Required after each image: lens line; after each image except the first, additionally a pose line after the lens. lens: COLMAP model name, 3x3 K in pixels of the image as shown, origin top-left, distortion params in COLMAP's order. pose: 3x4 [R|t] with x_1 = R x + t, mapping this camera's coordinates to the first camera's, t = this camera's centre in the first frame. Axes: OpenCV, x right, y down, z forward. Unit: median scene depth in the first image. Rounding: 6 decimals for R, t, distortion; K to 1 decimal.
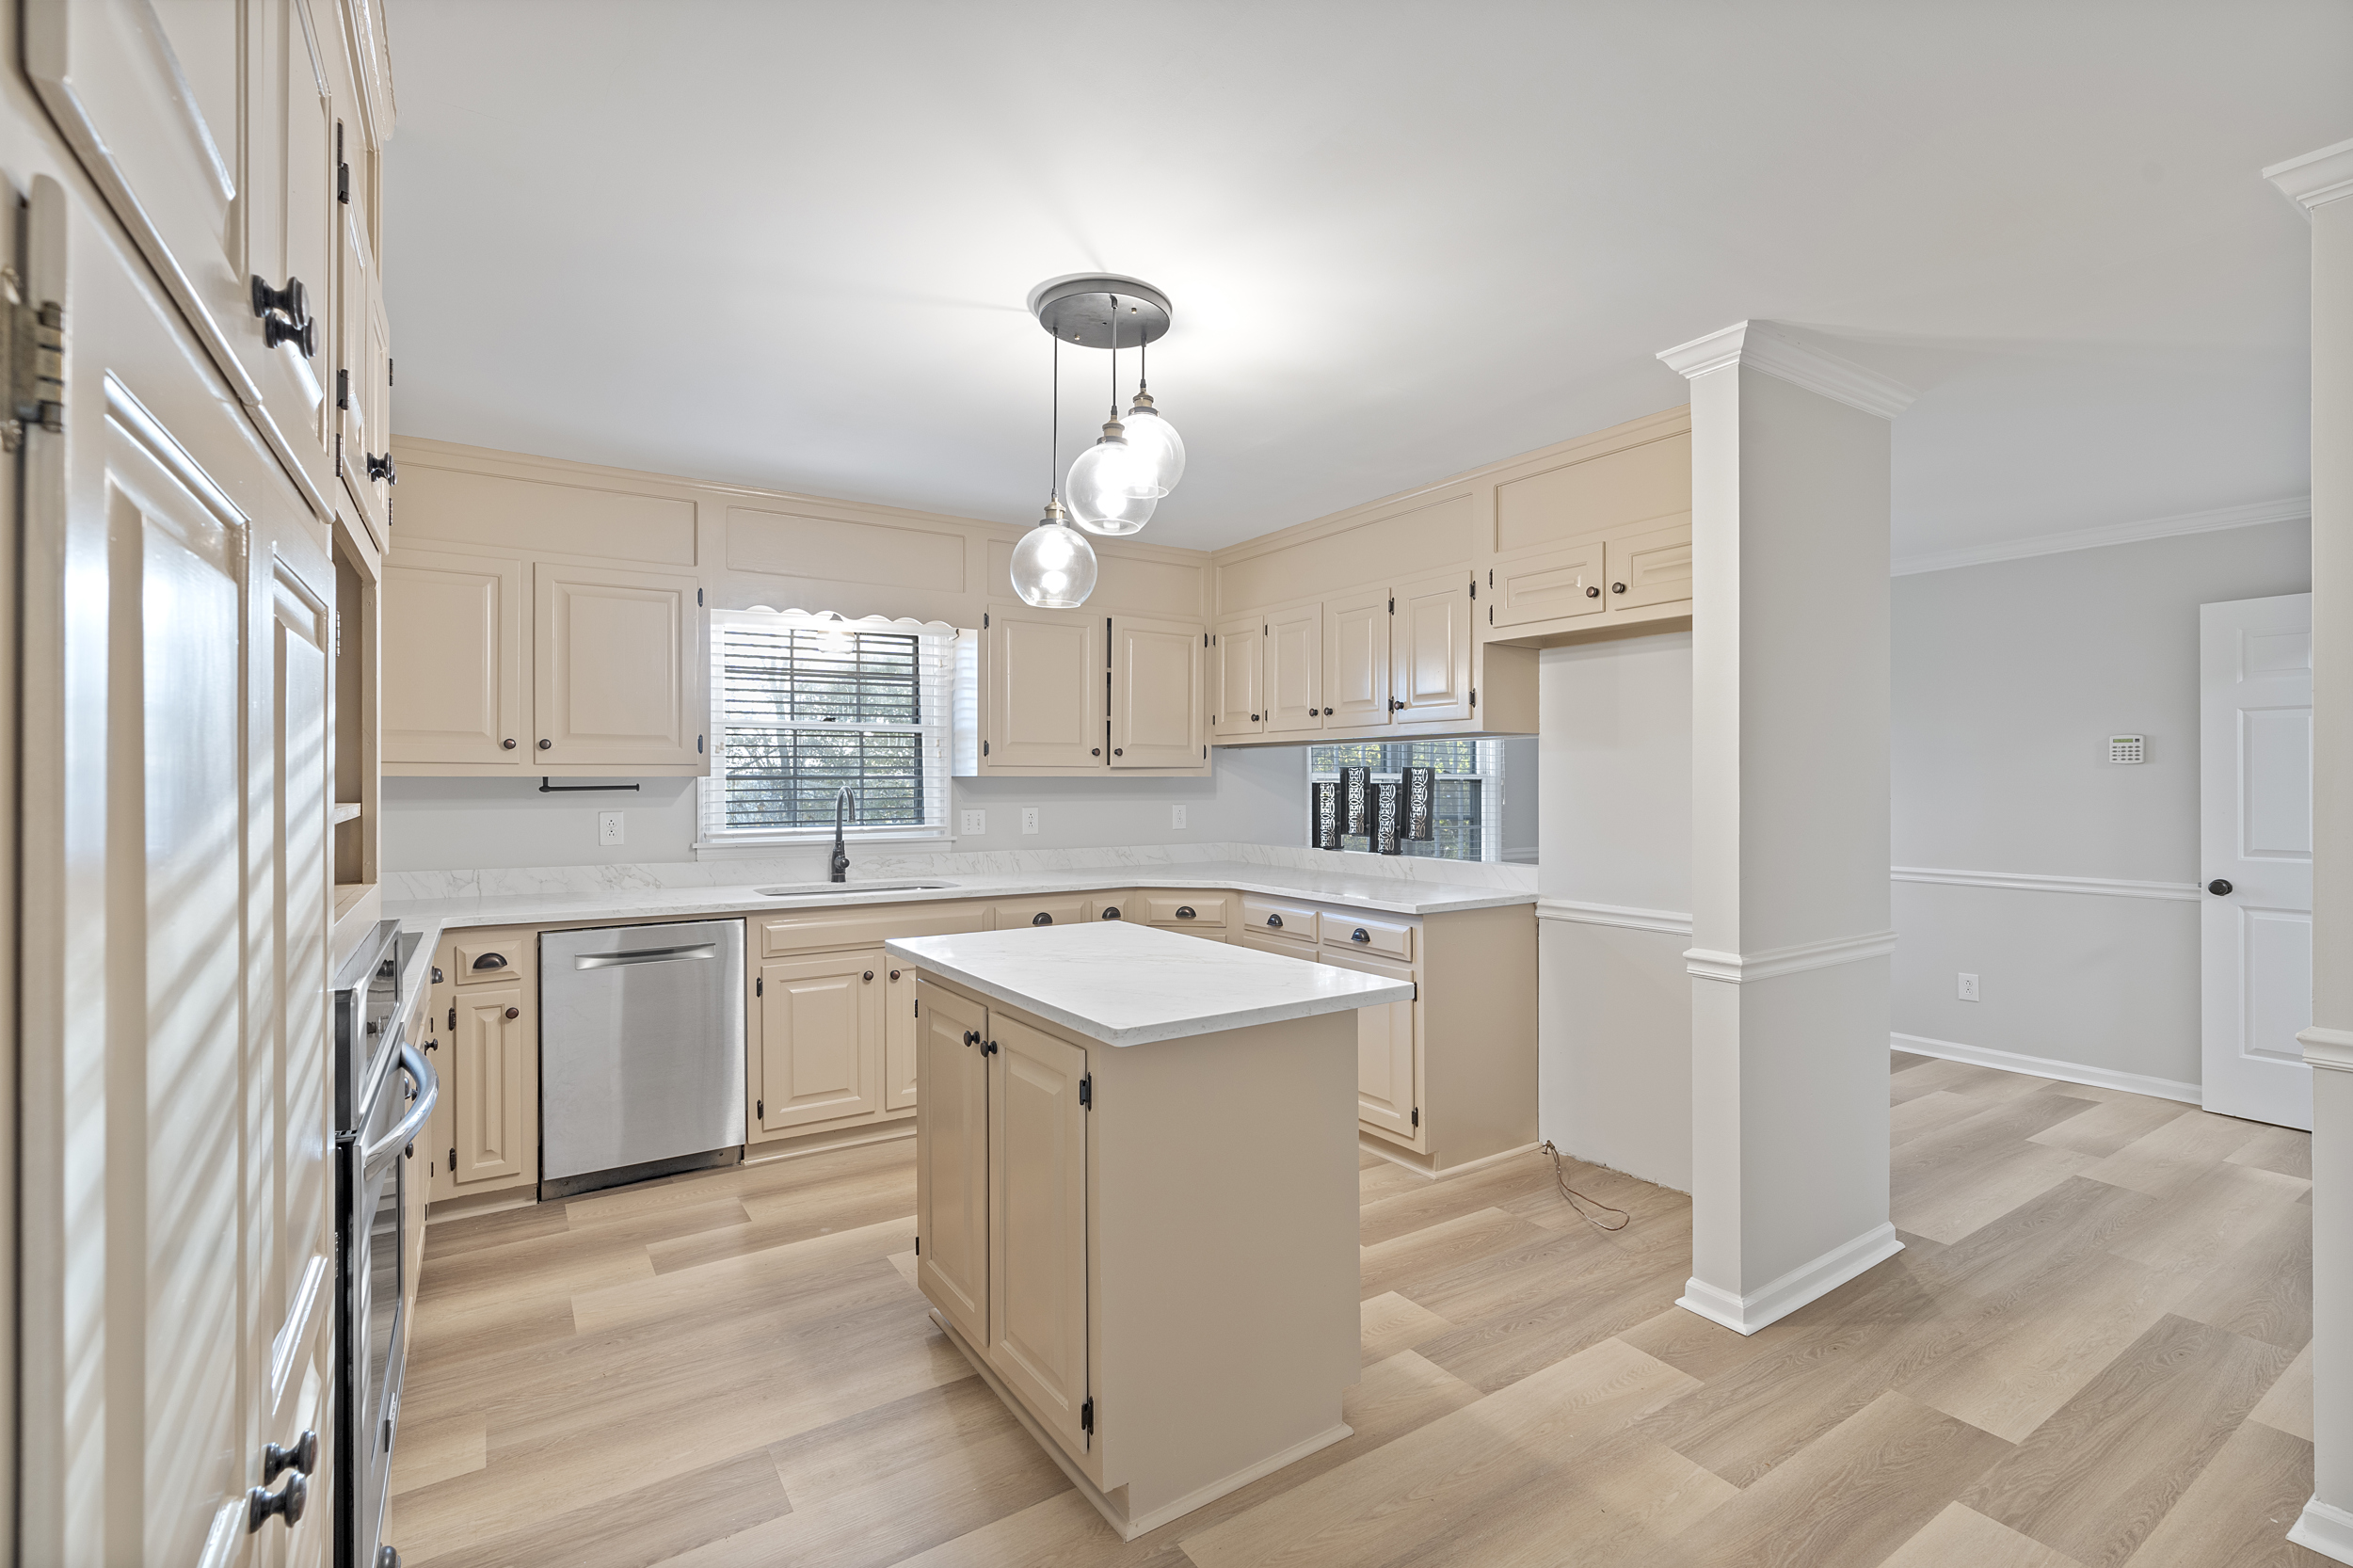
lens RADIAL K [[1057.4, 0, 1188.0], [0, 1057.4, 783.0], [0, 0, 1]] dist [-0.000443, 0.000201]
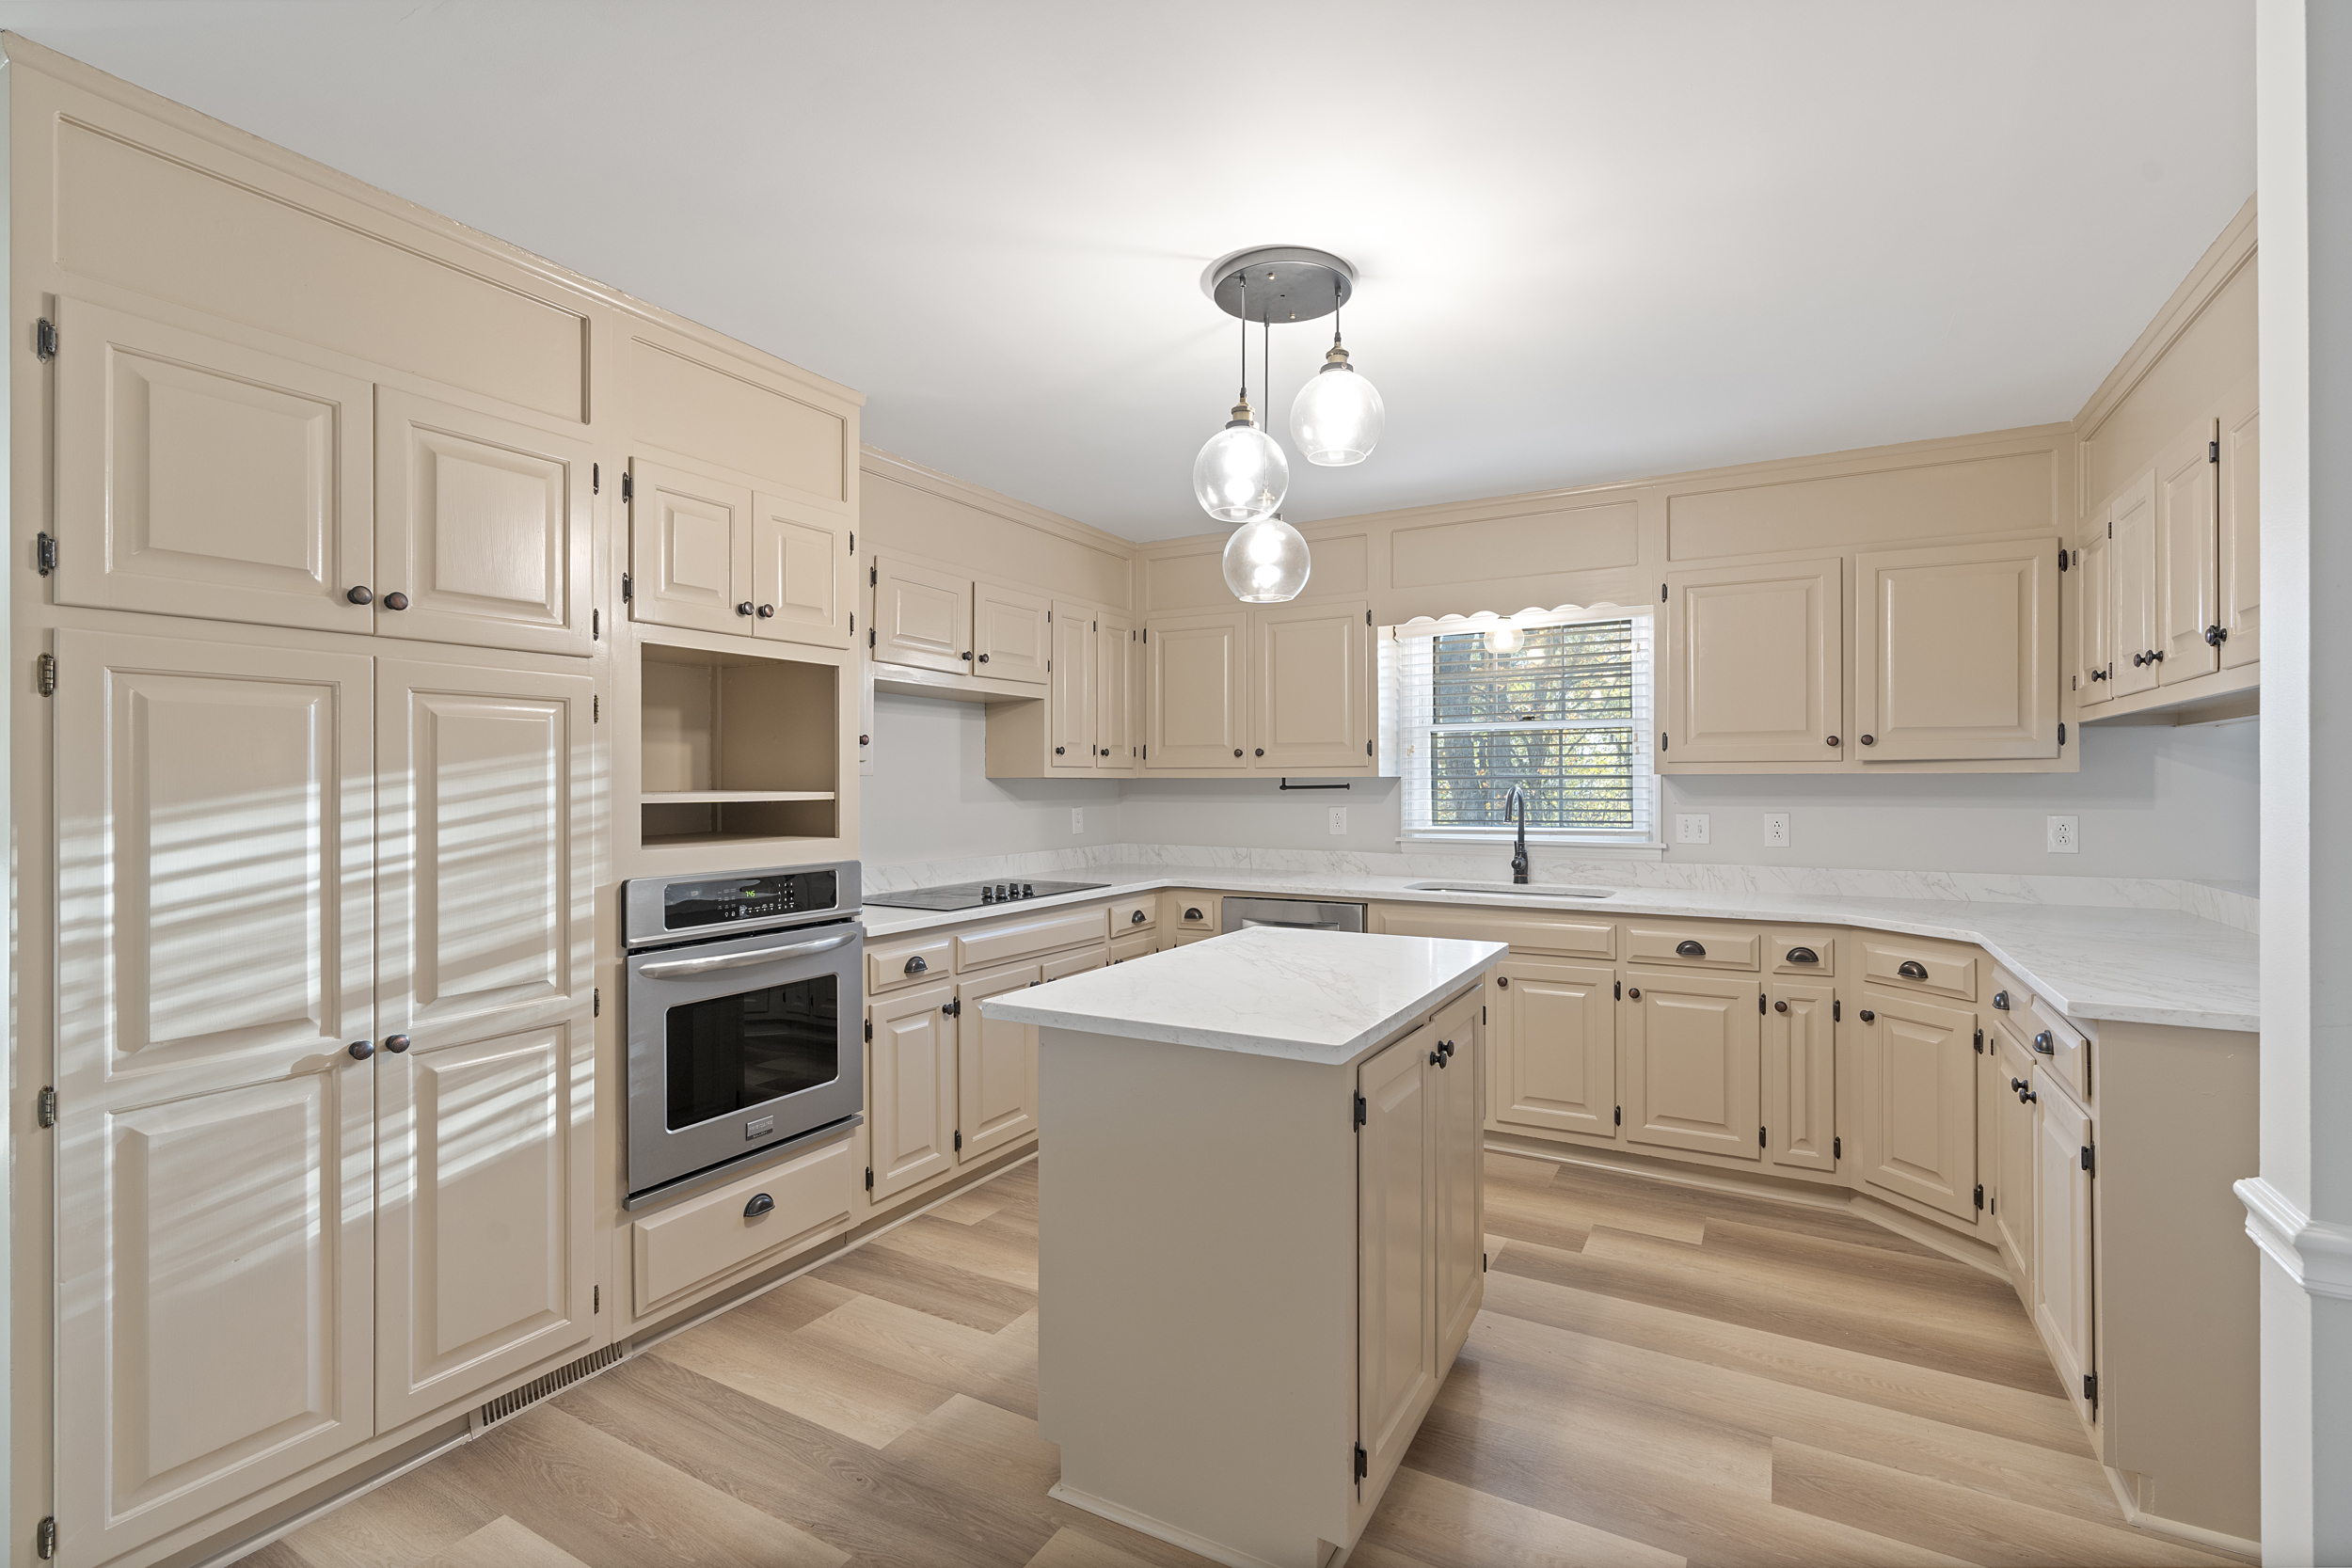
lens RADIAL K [[1064.4, 0, 1191.1], [0, 1064.4, 789.6], [0, 0, 1]] dist [-0.001464, 0.000307]
pose [[0.459157, 0.004728, -0.888343, 0.429668], [-0.000423, 0.999987, 0.005103, 0.001625], [0.888355, -0.001968, 0.459153, 0.288007]]
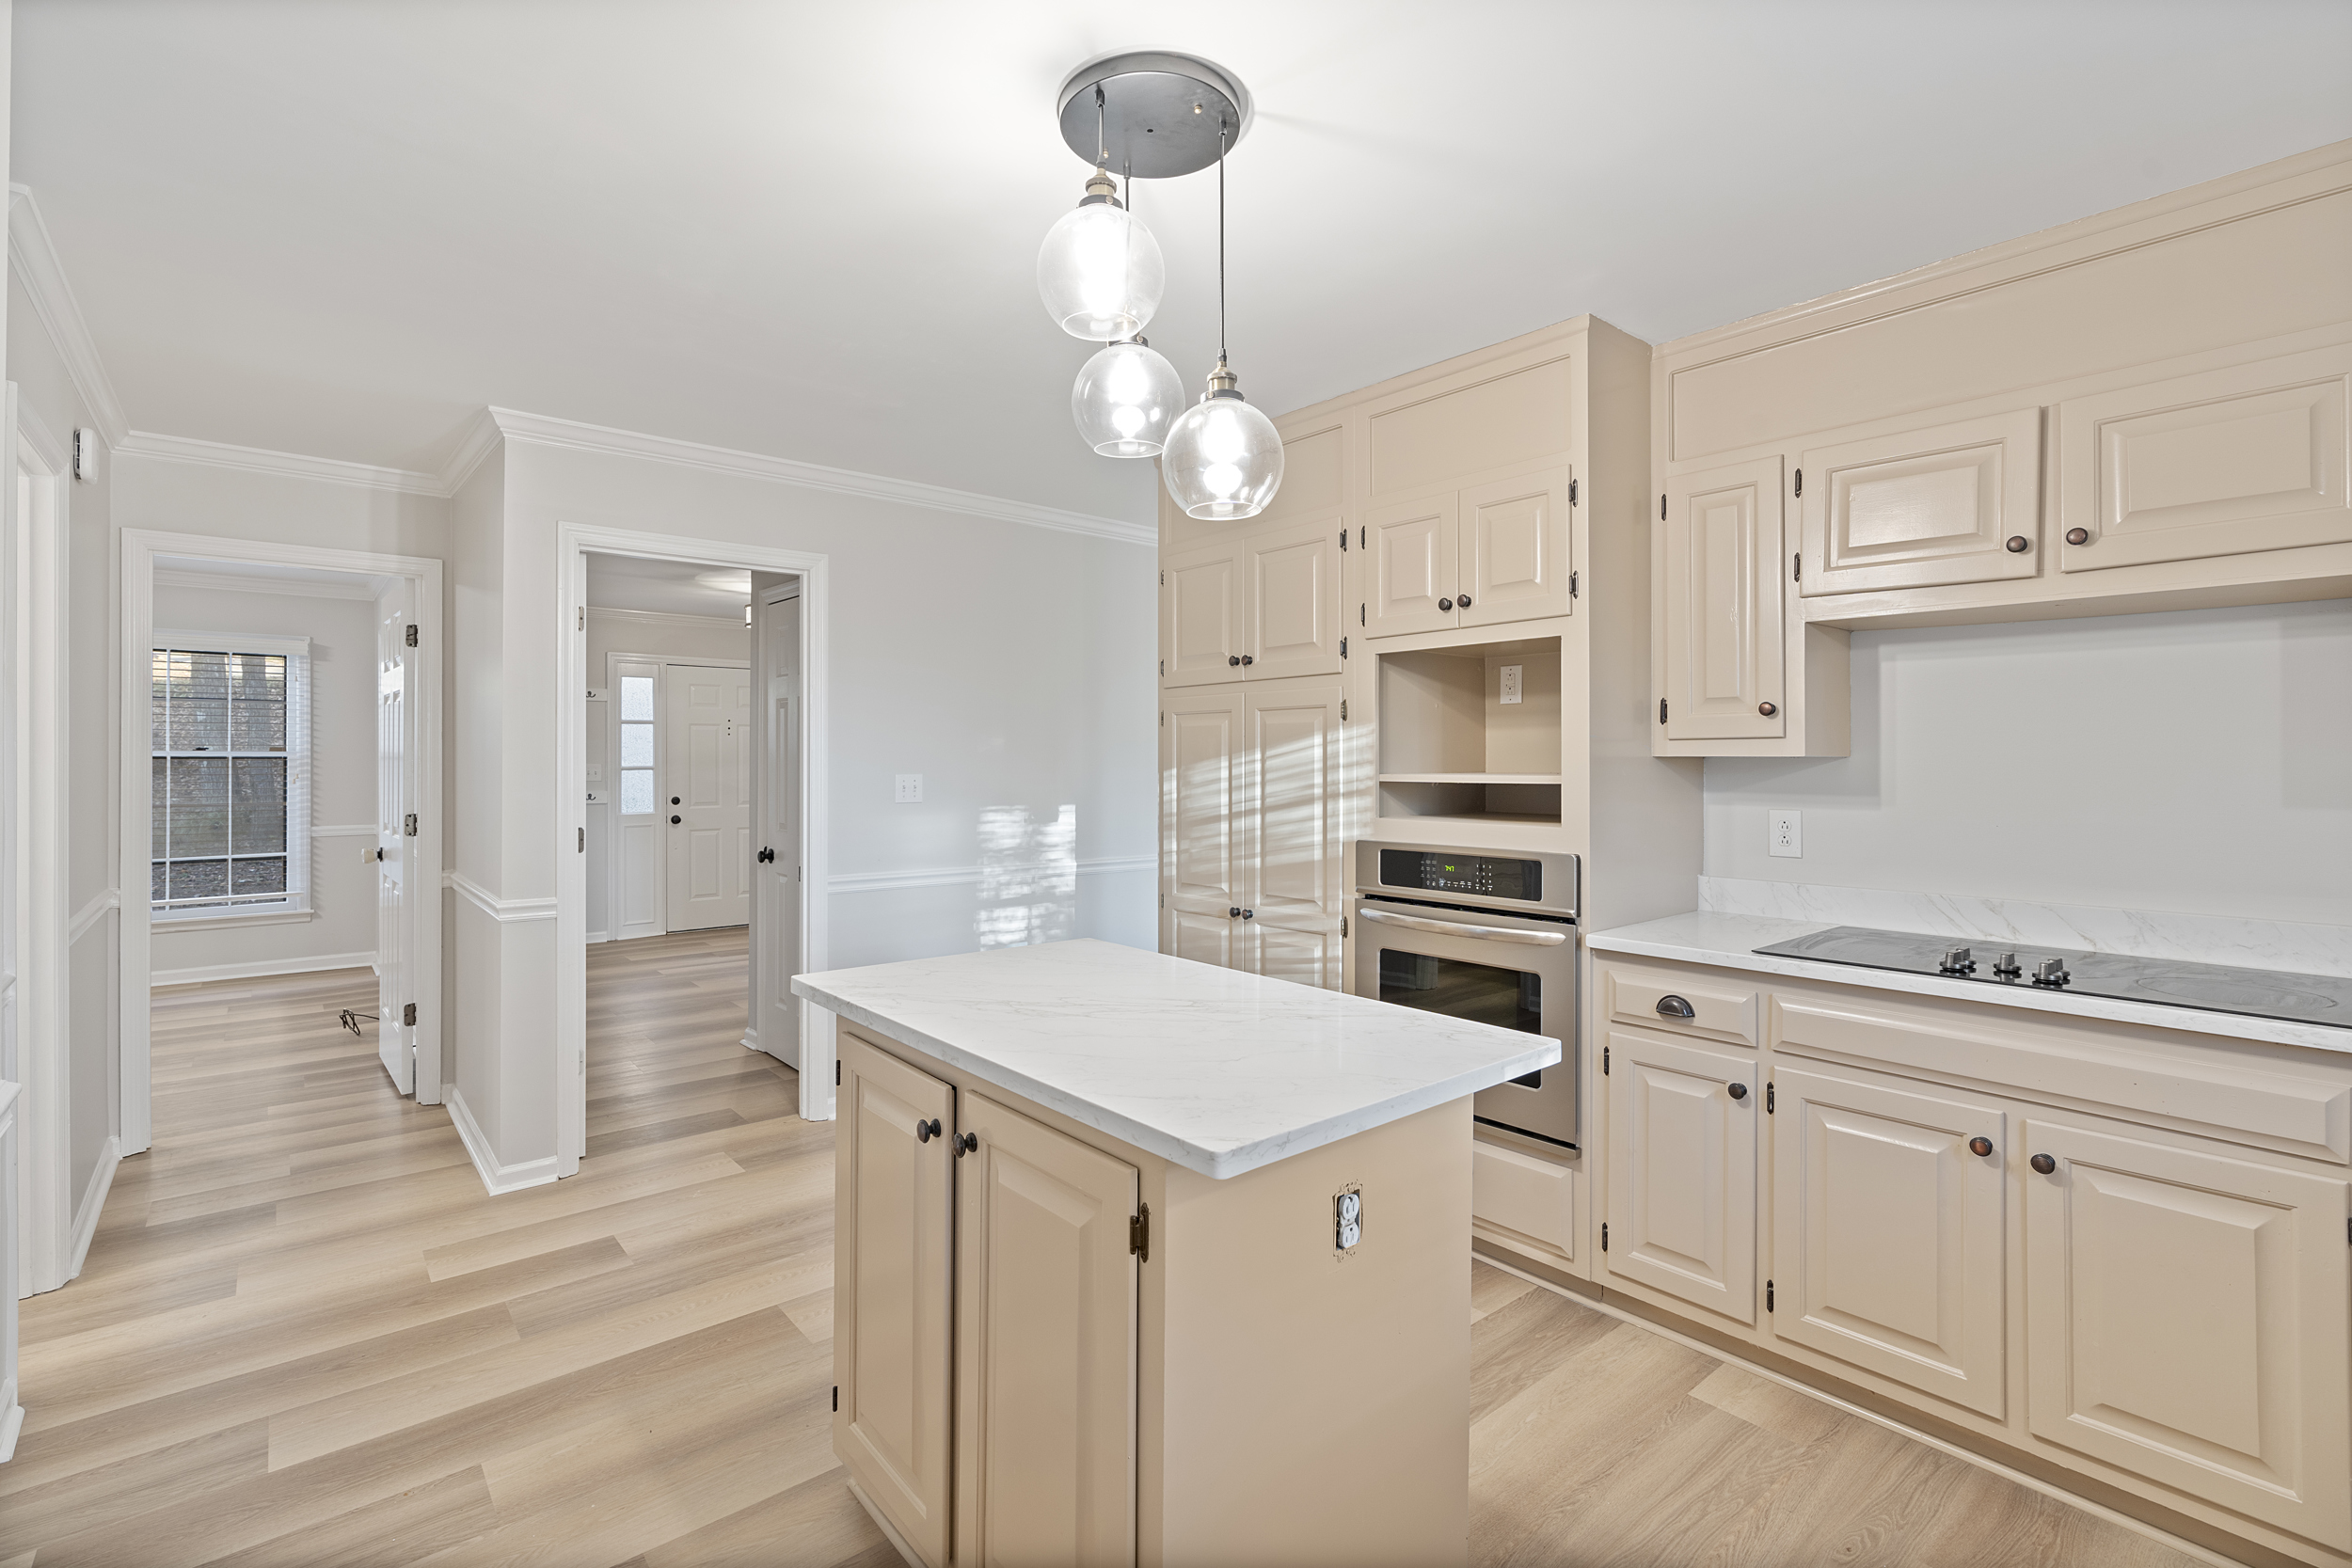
lens RADIAL K [[1056.5, 0, 1161.6], [0, 1056.5, 763.6], [0, 0, 1]] dist [-0.000757, 0.000000]
pose [[-0.993500, -0.000094, -0.113833, 0.010204], [-0.000721, 0.999985, 0.005471, -0.003737], [0.113831, 0.005518, -0.993485, 0.990211]]
